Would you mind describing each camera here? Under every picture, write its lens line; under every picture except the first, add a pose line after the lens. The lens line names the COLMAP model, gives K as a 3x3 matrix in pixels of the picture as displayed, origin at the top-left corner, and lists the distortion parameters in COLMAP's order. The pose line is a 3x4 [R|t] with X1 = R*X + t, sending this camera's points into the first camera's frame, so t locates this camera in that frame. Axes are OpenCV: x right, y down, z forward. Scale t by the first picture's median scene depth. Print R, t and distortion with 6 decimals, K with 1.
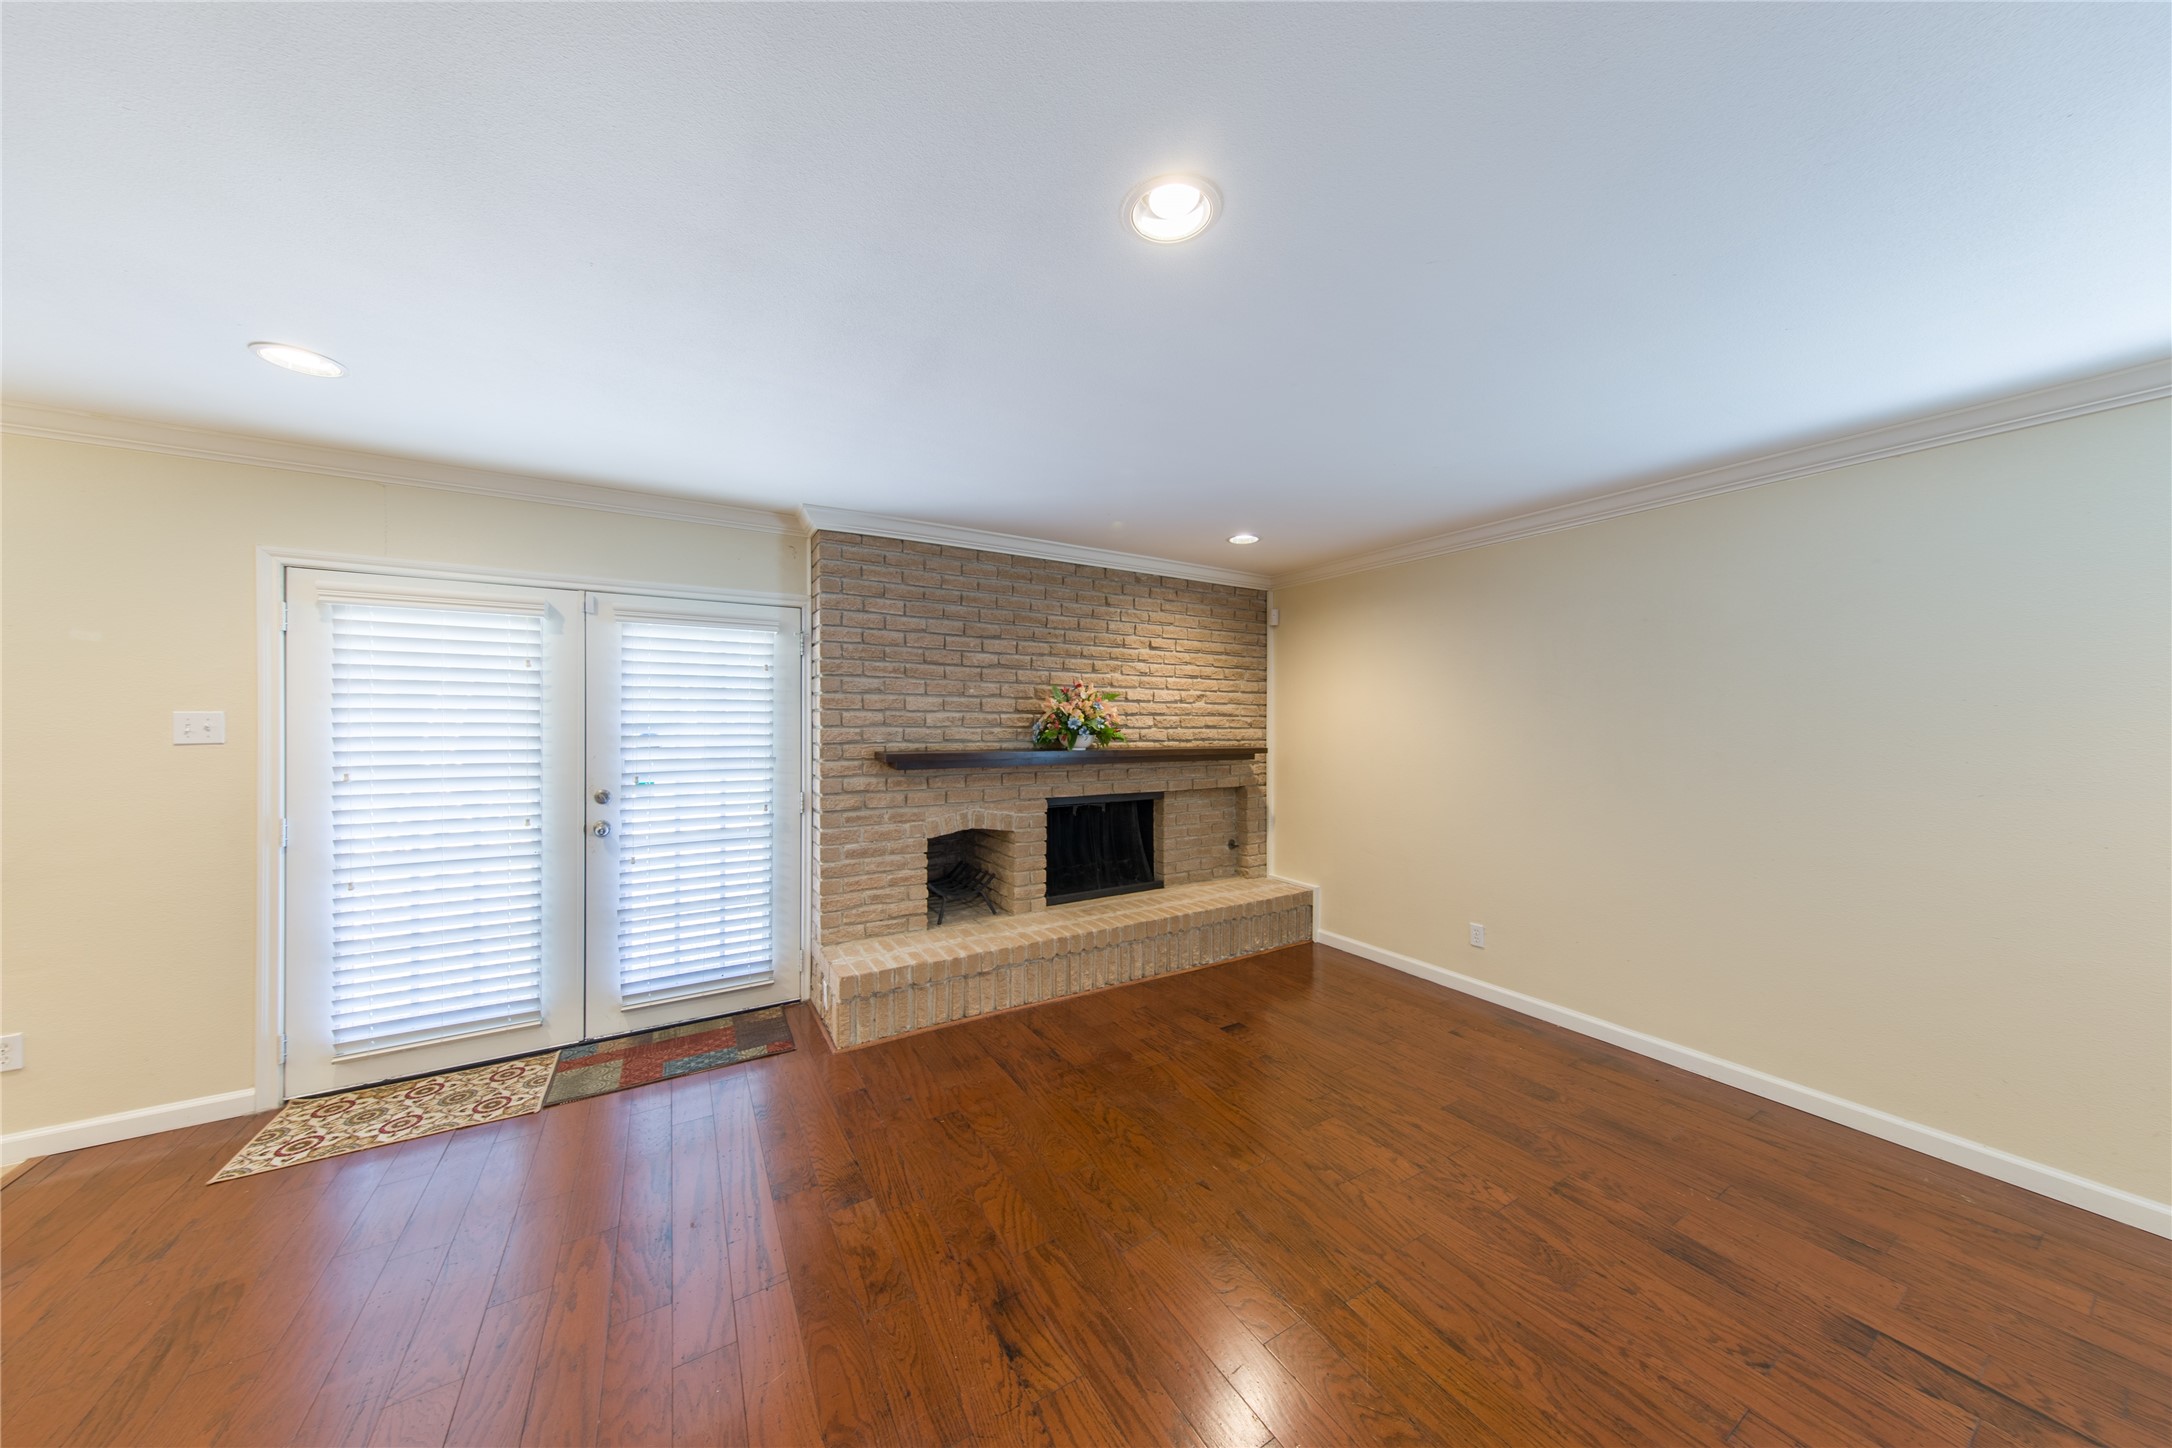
lens RADIAL K [[678.1, 0, 1069.7], [0, 678.1, 721.2], [0, 0, 1]] dist [0.008779, -0.001292]
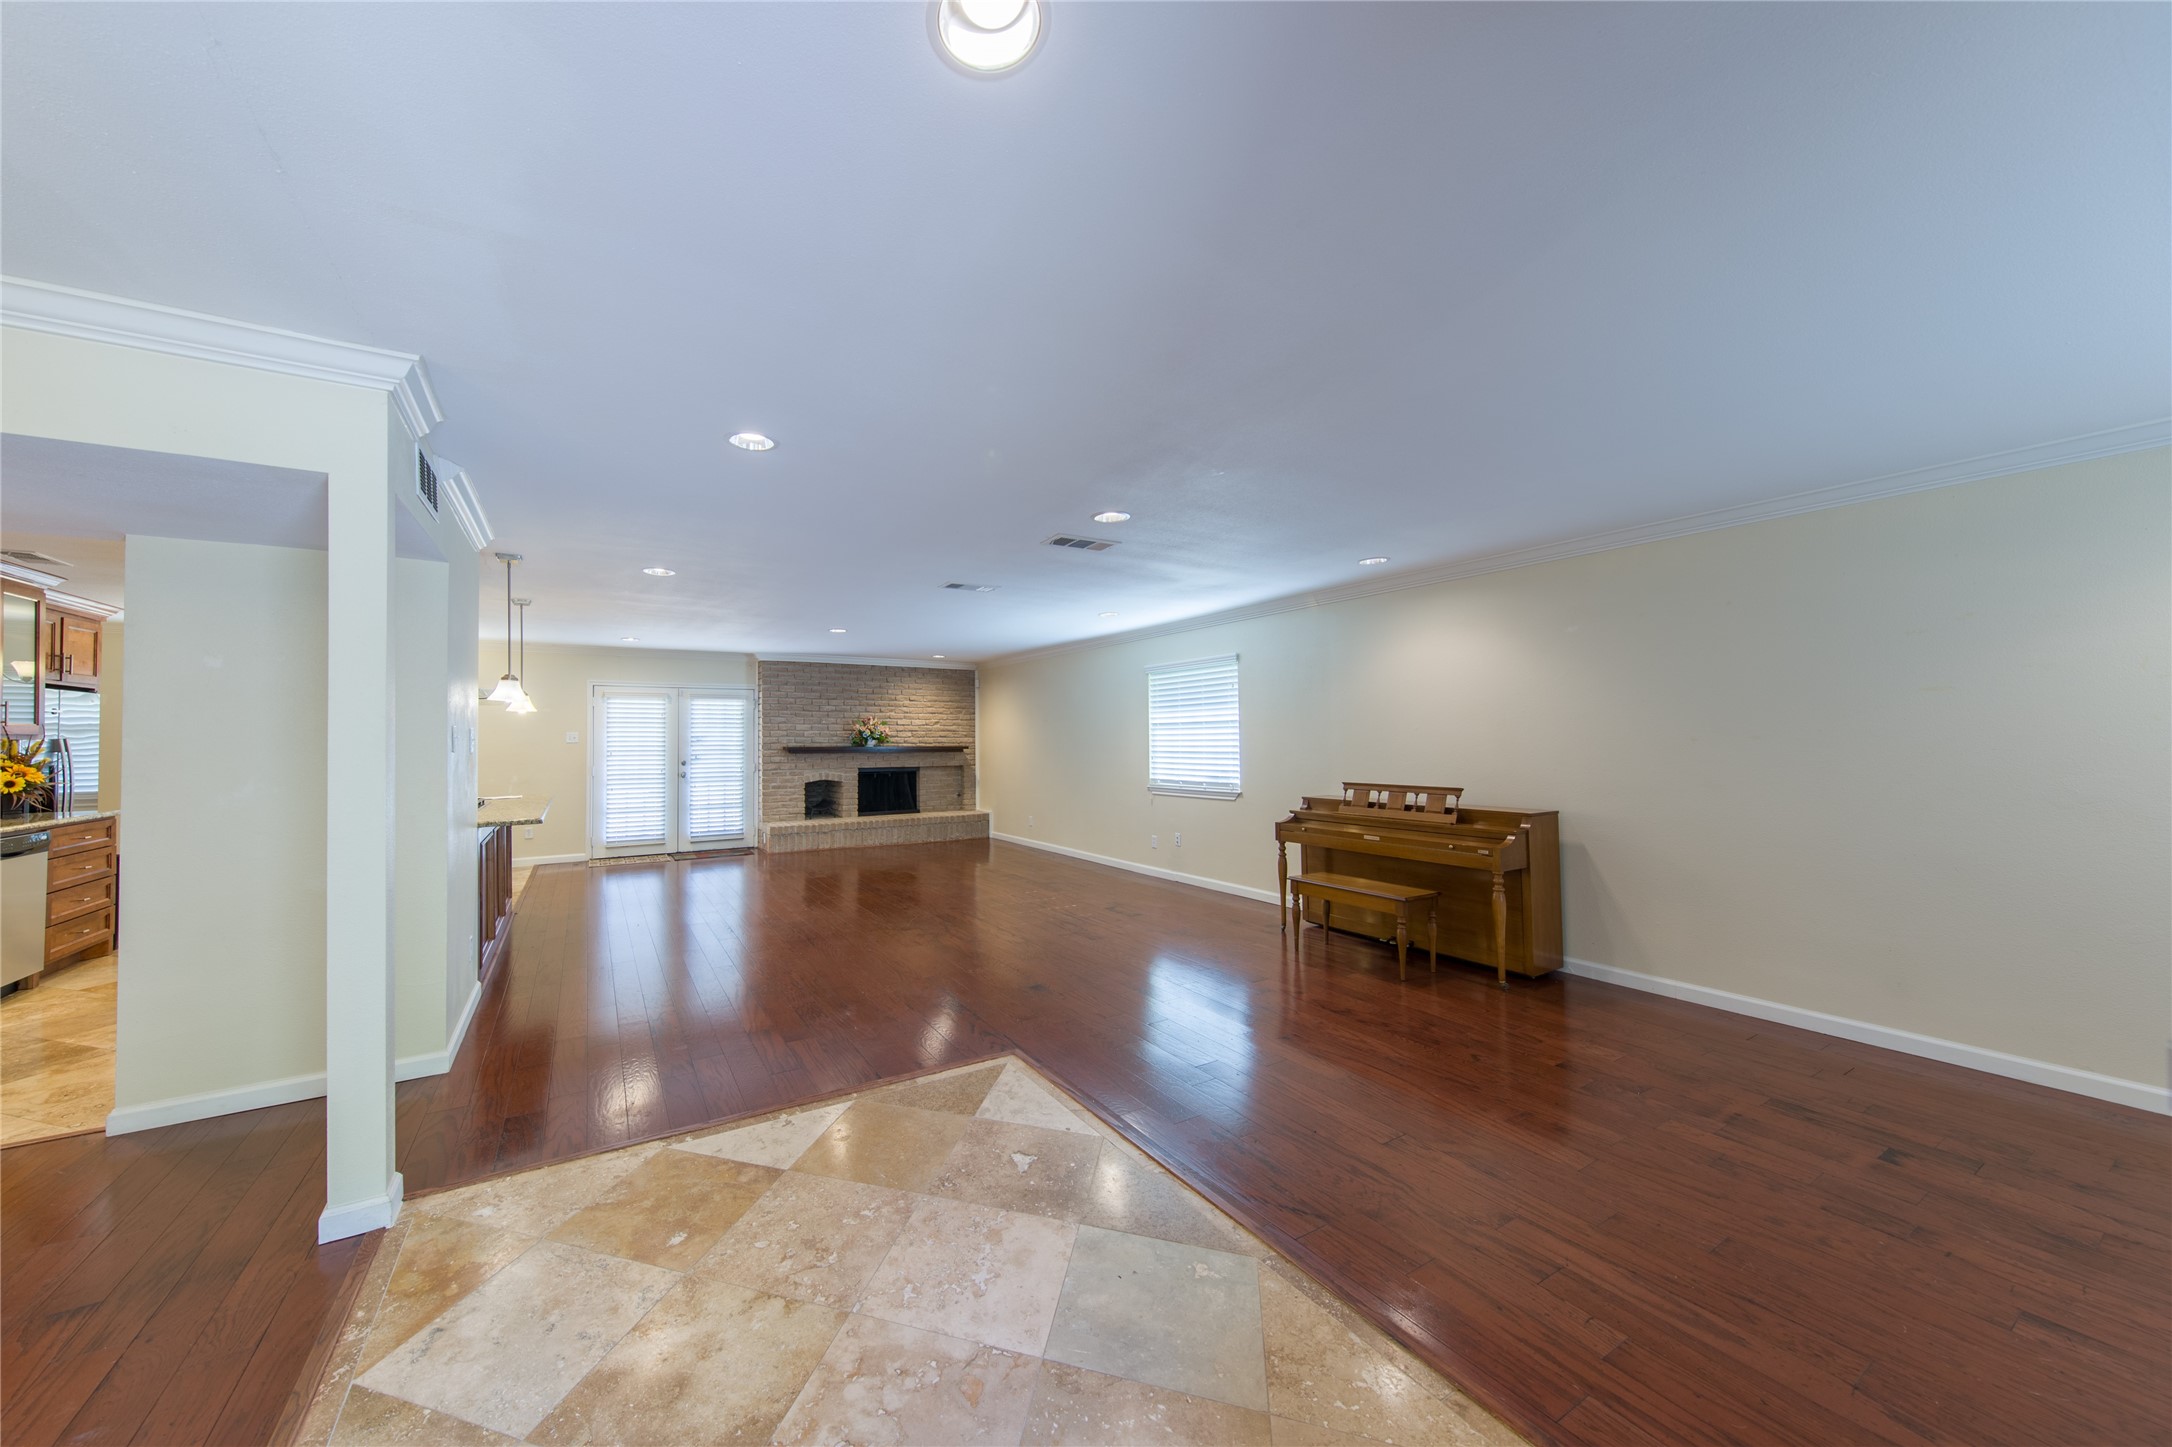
lens RADIAL K [[738.6, 0, 987.3], [0, 738.6, 721.1], [0, 0, 1]] dist [0.013314, -0.000452]
pose [[0.998615, -0.010132, -0.051620, 0.622831], [0.008839, 0.999643, -0.025209, 0.026412], [0.051857, 0.024718, 0.998349, -1.732900]]
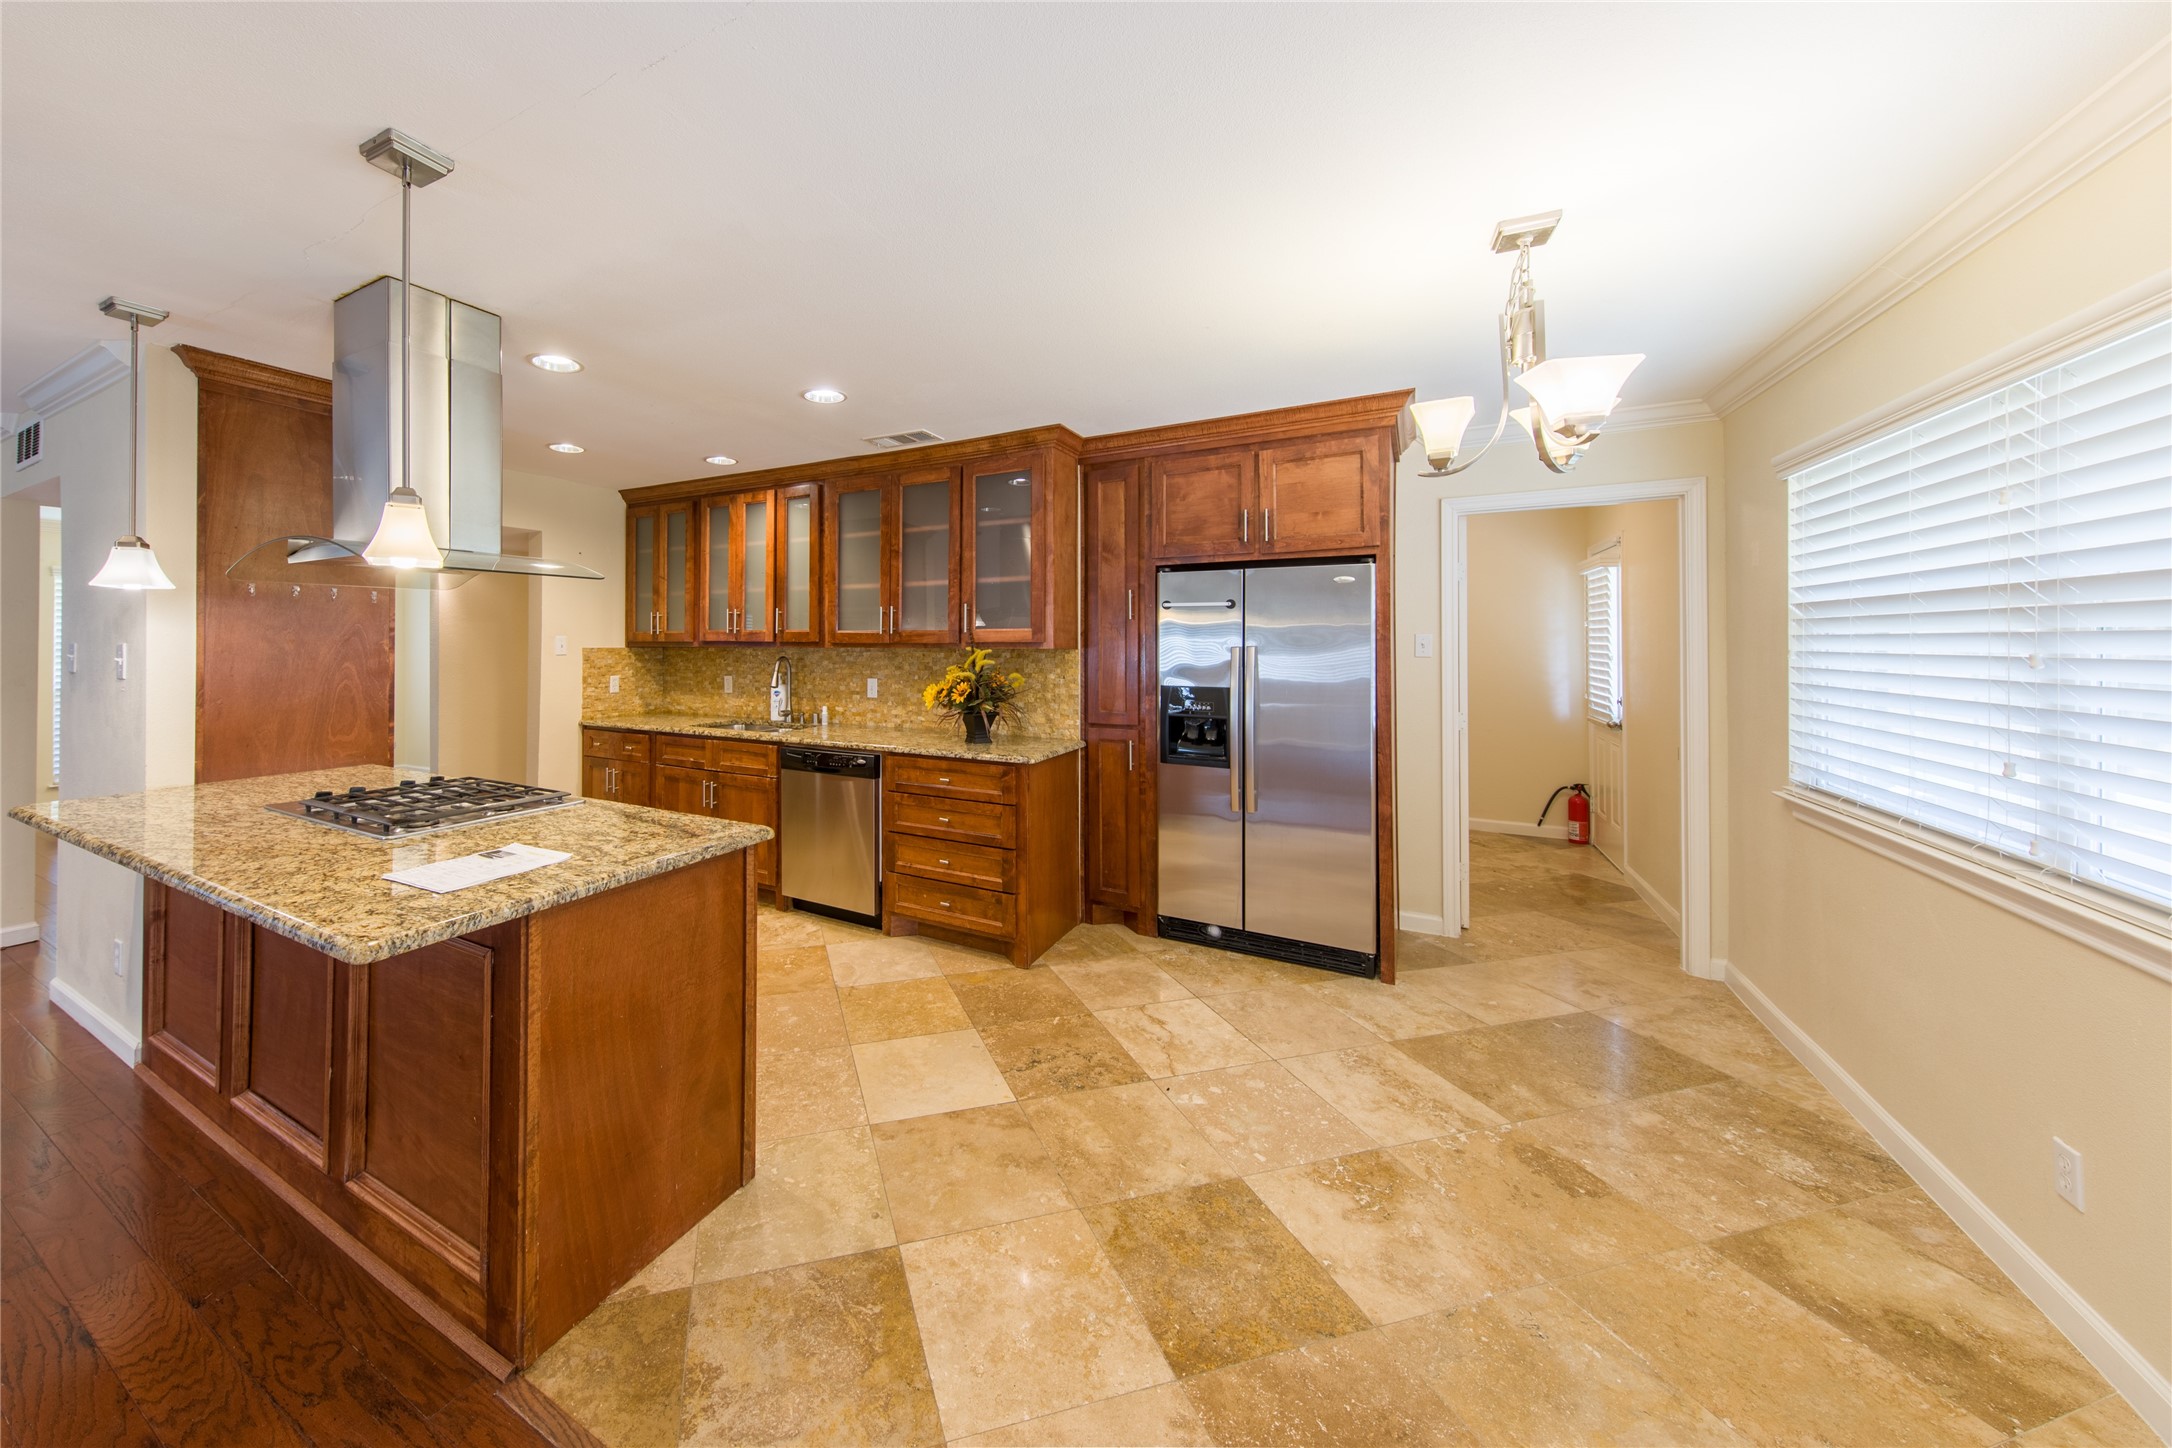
lens RADIAL K [[764.8, 0, 952.9], [0, 764.8, 637.3], [0, 0, 1]] dist [0.005254, -0.000764]
pose [[-0.874485, -0.002344, -0.485047, -0.618326], [-0.000779, 0.999994, -0.003427, -0.002069], [0.485052, -0.002618, -0.874482, 0.501968]]
